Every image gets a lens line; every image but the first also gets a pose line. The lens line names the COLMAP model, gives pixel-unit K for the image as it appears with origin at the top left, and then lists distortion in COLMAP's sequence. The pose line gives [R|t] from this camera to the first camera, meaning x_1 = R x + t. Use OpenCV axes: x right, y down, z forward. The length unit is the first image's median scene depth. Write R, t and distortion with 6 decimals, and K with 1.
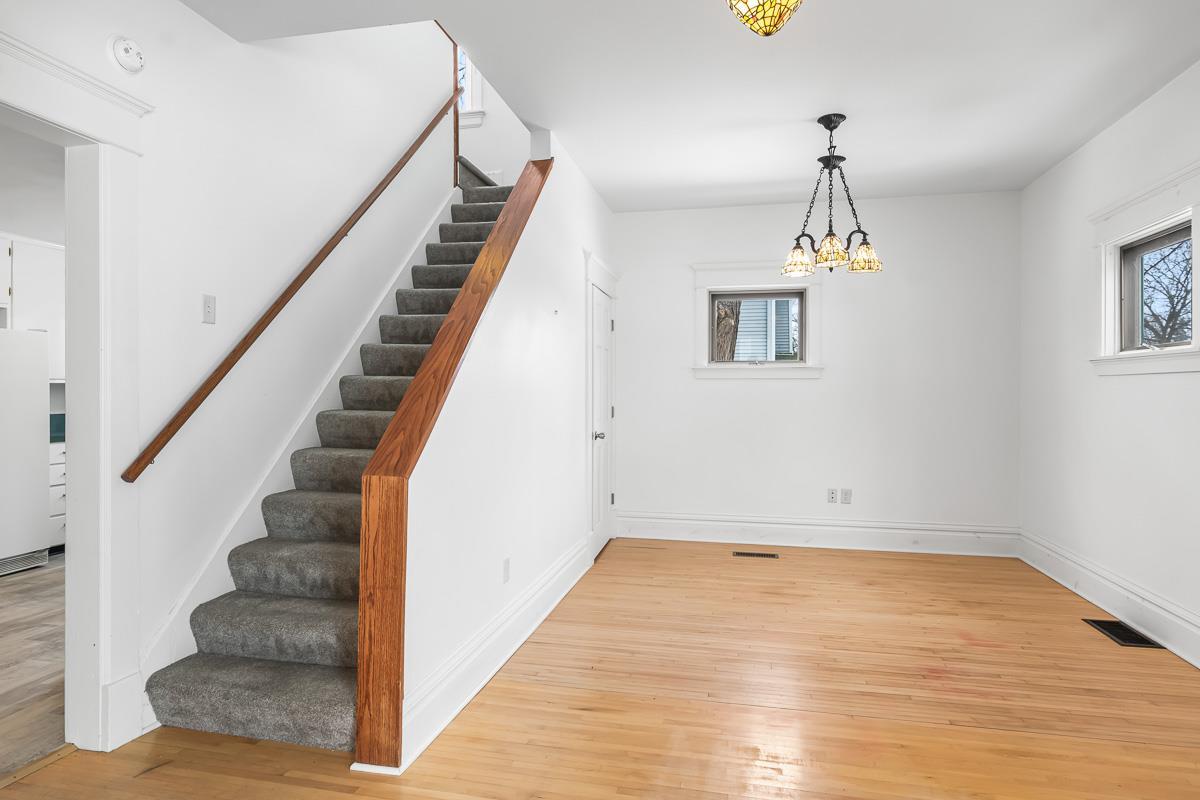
lens RADIAL K [[655.9, 0, 593.0], [0, 655.9, 392.1], [0, 0, 1]] dist [0.001805, 0.000064]
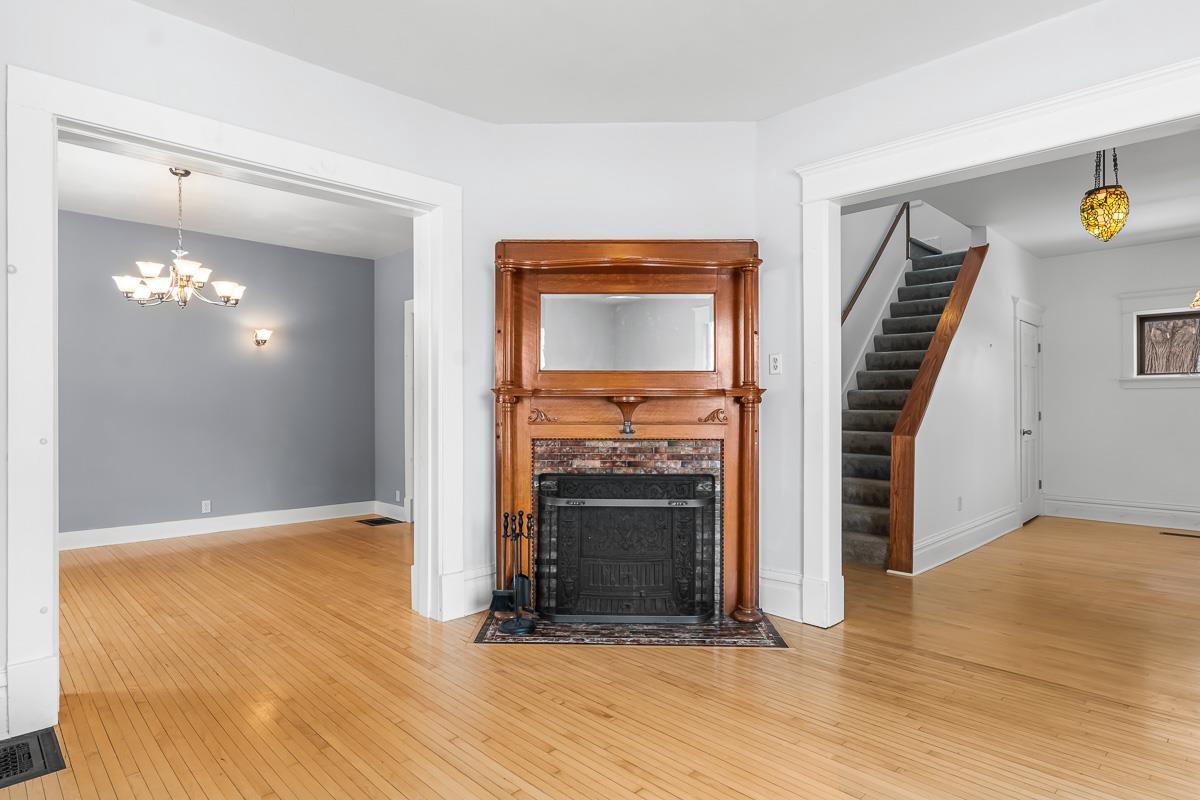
lens RADIAL K [[655.9, 0, 595.6], [0, 655.9, 402.0], [0, 0, 1]] dist [0.001805, 0.000064]
pose [[0.837887, -0.005682, -0.545815, 0.004621], [0.000255, 0.999950, -0.010017, 0.022710], [0.545844, 0.008254, 0.837846, -0.780409]]
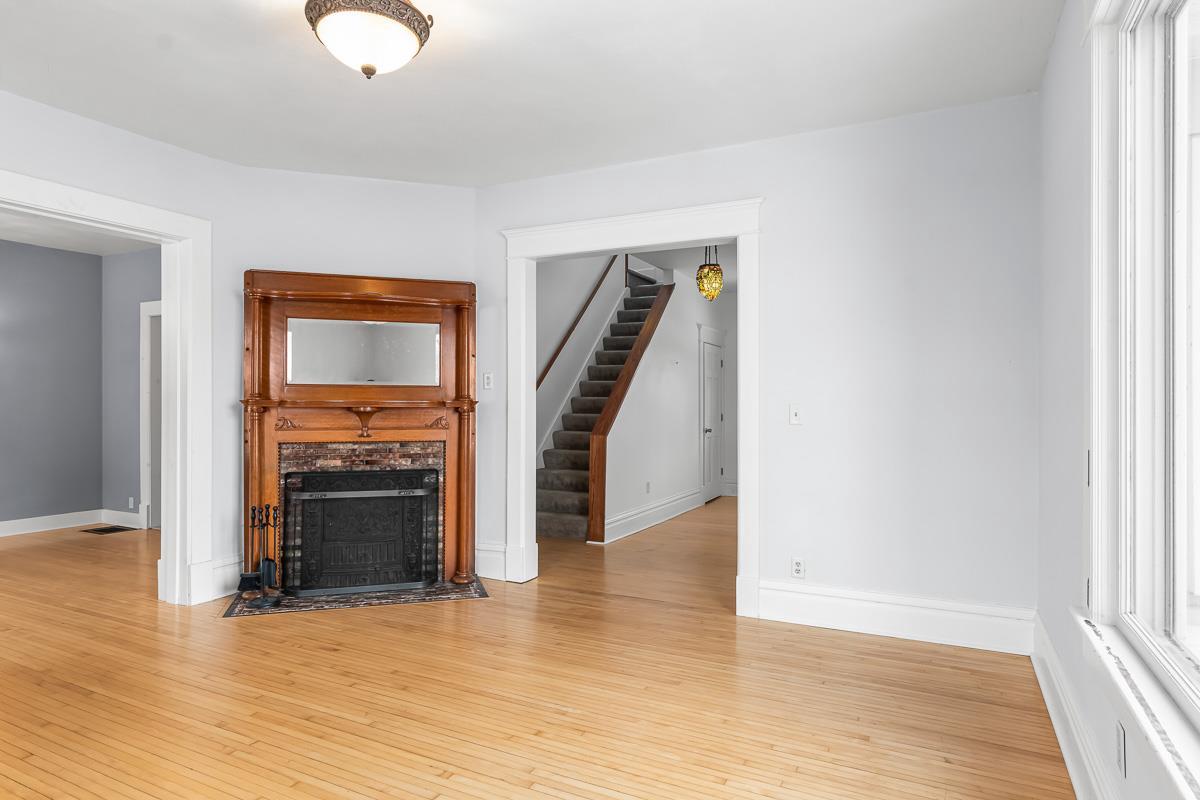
lens RADIAL K [[689.0, 0, 600.4], [0, 689.0, 400.3], [0, 0, 1]] dist [0.002316, -0.000593]
pose [[0.968704, -0.000924, -0.248217, 0.235091], [-0.000961, 0.999972, -0.007475, 0.001798], [0.248216, 0.007479, 0.968676, -1.039663]]
